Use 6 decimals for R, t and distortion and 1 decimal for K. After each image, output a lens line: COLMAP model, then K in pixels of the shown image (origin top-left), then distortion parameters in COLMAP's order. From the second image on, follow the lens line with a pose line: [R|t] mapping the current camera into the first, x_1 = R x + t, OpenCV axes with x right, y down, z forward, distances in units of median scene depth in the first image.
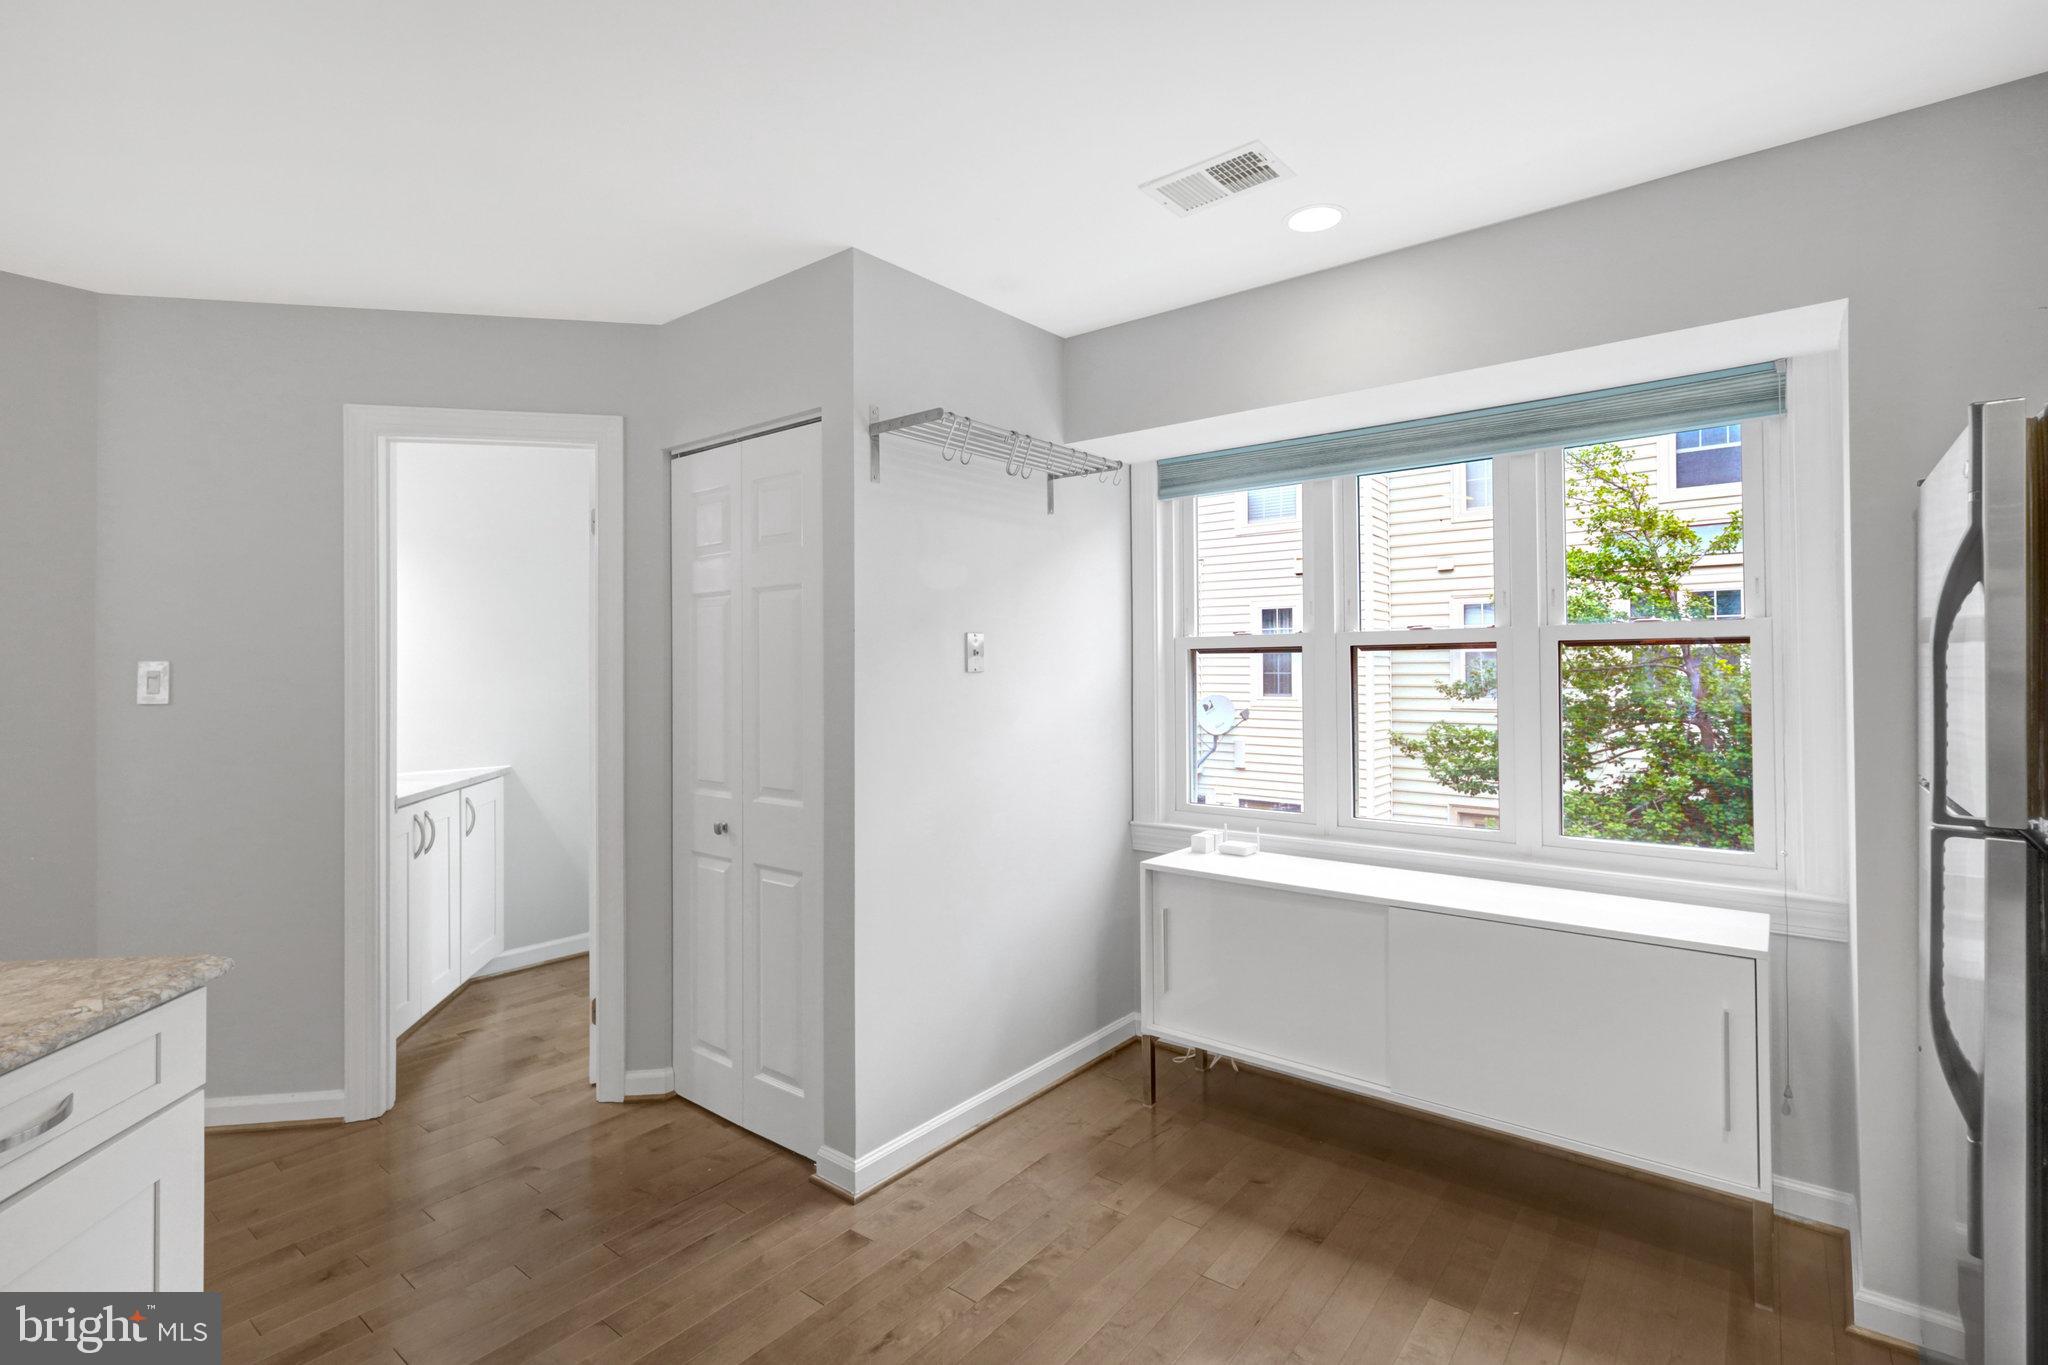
lens RADIAL K [[944.3, 0, 1016.8], [0, 944.3, 665.1], [0, 0, 1]] dist [-0.006053, 0.003019]
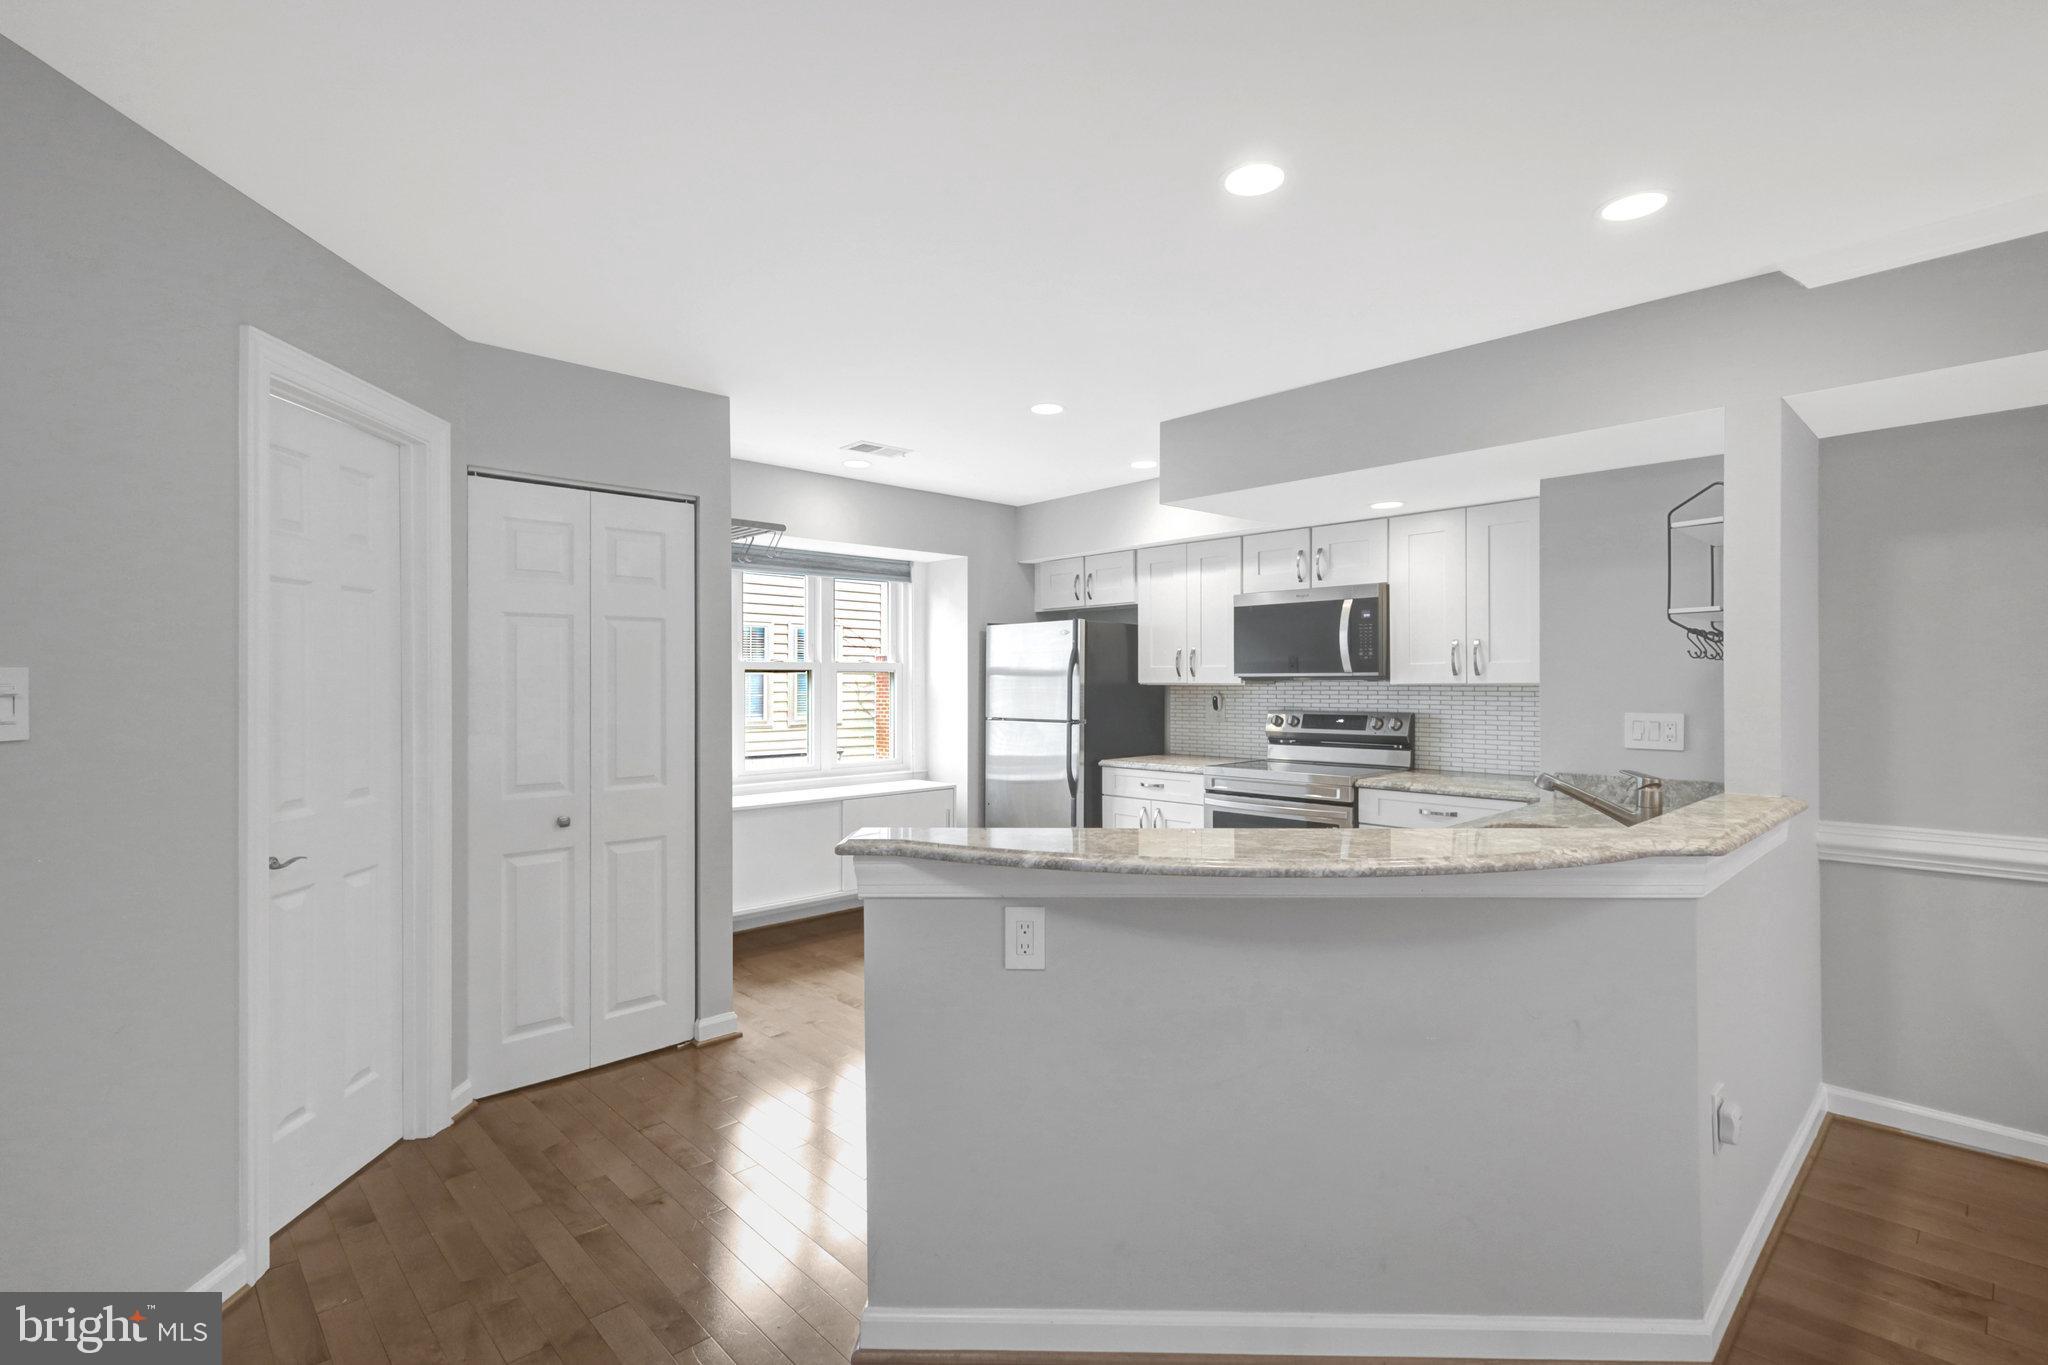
lens RADIAL K [[944.3, 0, 1001.8], [0, 944.3, 684.7], [0, 0, 1]] dist [-0.006053, 0.003019]
pose [[0.154780, -0.001356, 0.987948, -1.618800], [-0.004935, 0.999986, 0.002146, 0.000966], [-0.987937, -0.005208, 0.154771, 0.354313]]
